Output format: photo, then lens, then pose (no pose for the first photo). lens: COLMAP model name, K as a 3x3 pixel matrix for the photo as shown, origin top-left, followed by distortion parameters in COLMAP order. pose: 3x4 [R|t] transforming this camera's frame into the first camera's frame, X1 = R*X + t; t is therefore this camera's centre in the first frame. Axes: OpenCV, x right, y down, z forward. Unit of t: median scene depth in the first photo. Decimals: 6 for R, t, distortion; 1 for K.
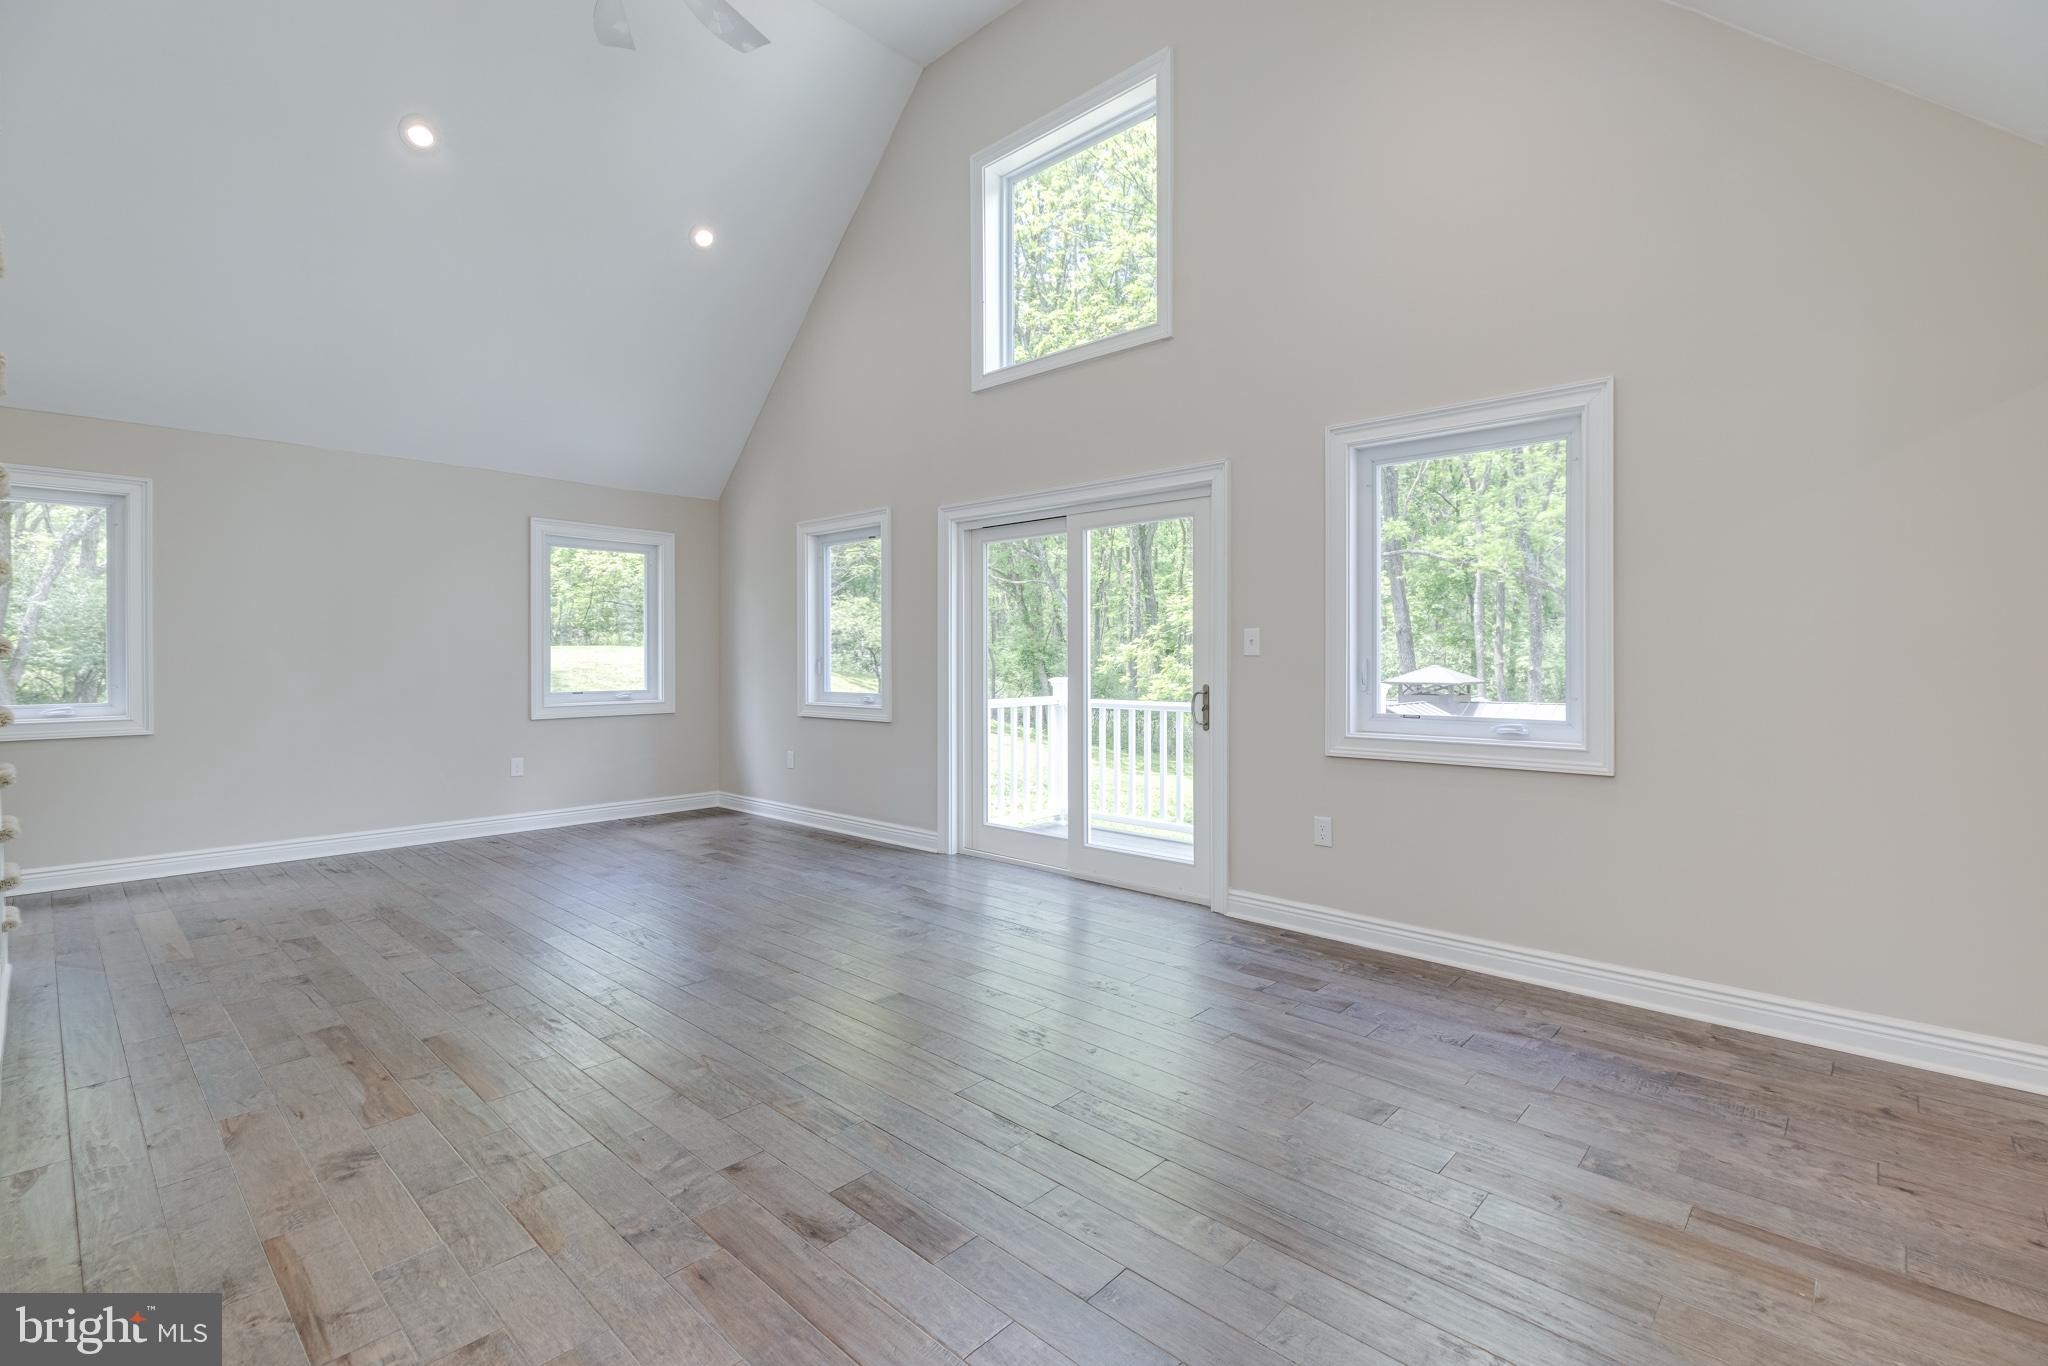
lens RADIAL K [[923.6, 0, 1021.0], [0, 923.6, 667.6], [0, 0, 1]] dist [0.000531, -0.000335]
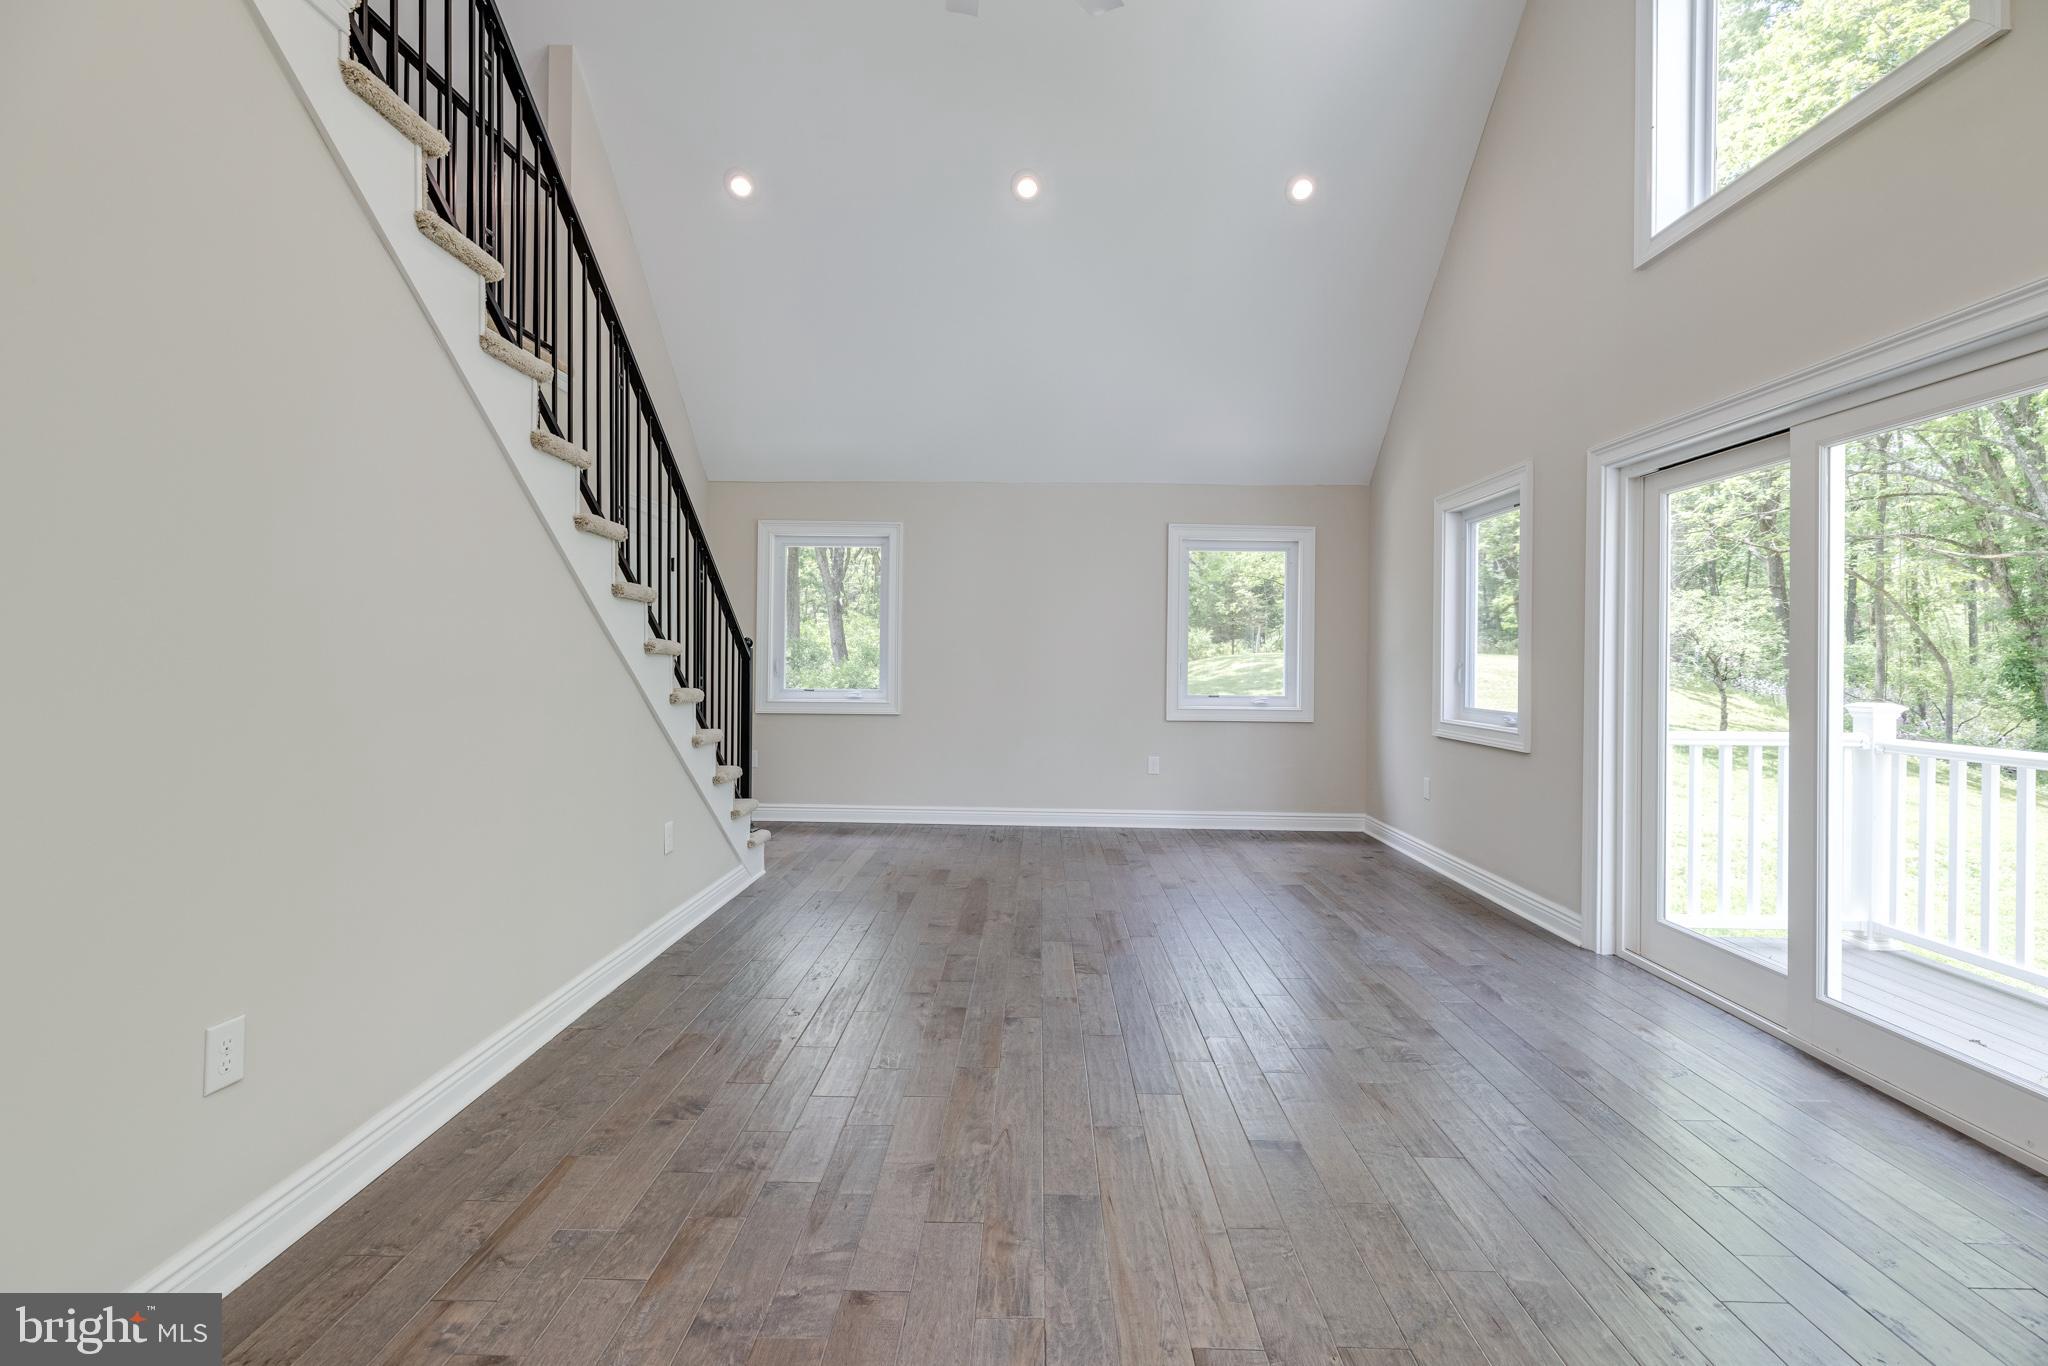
lens RADIAL K [[923.6, 0, 1021.0], [0, 923.6, 667.6], [0, 0, 1]] dist [0.000531, -0.000335]
pose [[0.668935, 0.015013, -0.743169, 0.135416], [-0.019476, 0.999807, 0.002667, -0.002621], [0.743065, 0.012689, 0.669099, 0.206611]]
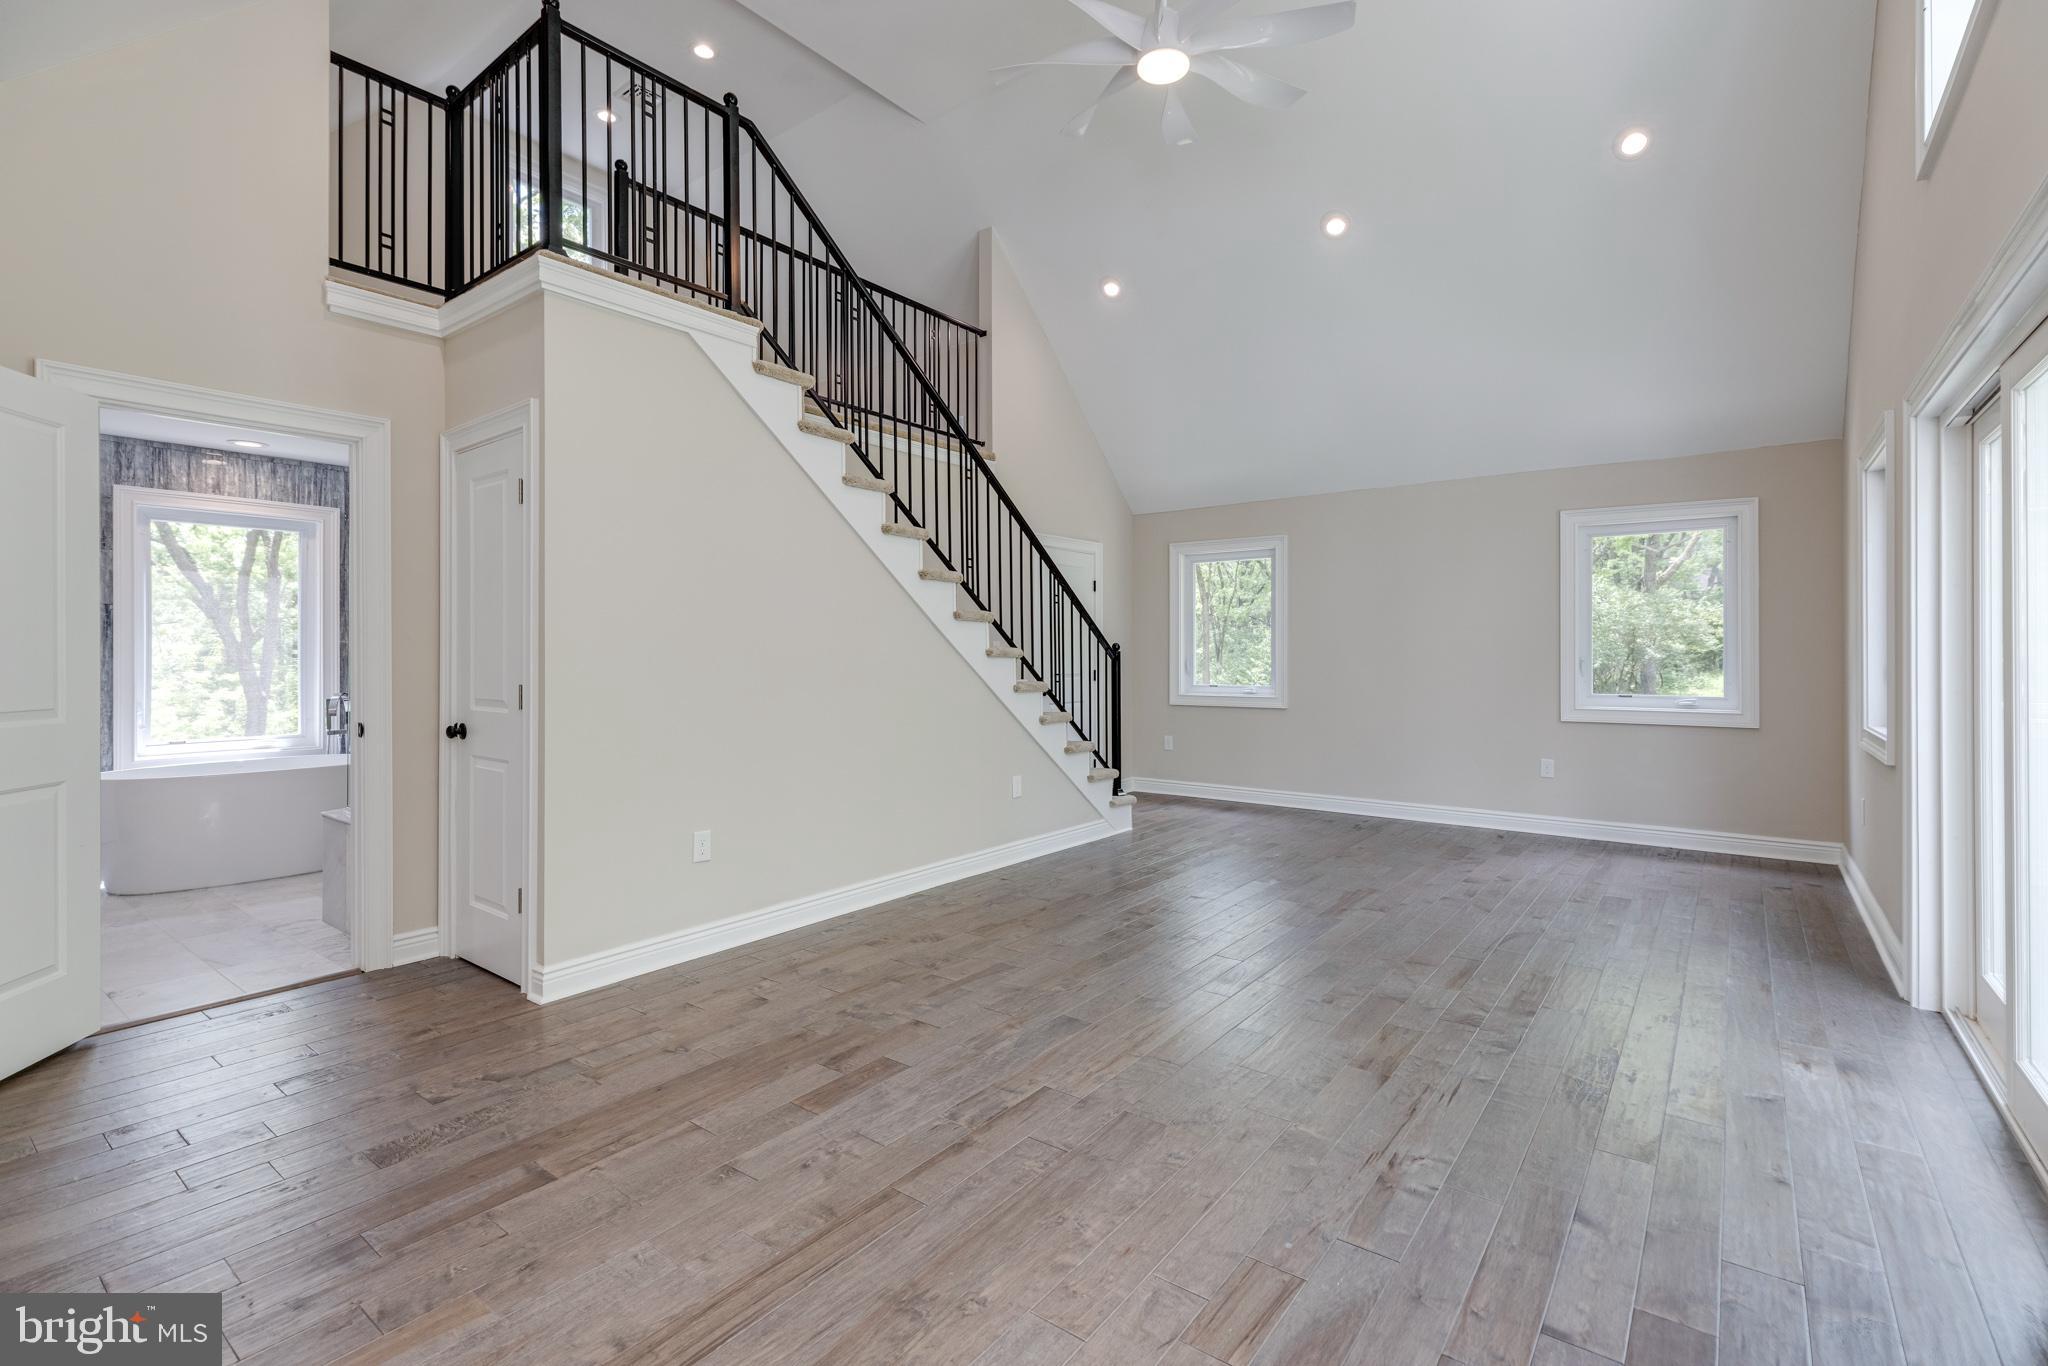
lens RADIAL K [[923.6, 0, 1021.0], [0, 923.6, 667.6], [0, 0, 1]] dist [0.000531, -0.000335]
pose [[0.098339, 0.012966, -0.995068, 0.403638], [-0.009619, 0.999881, 0.012078, -0.006327], [0.995106, 0.008383, 0.098452, 0.373119]]
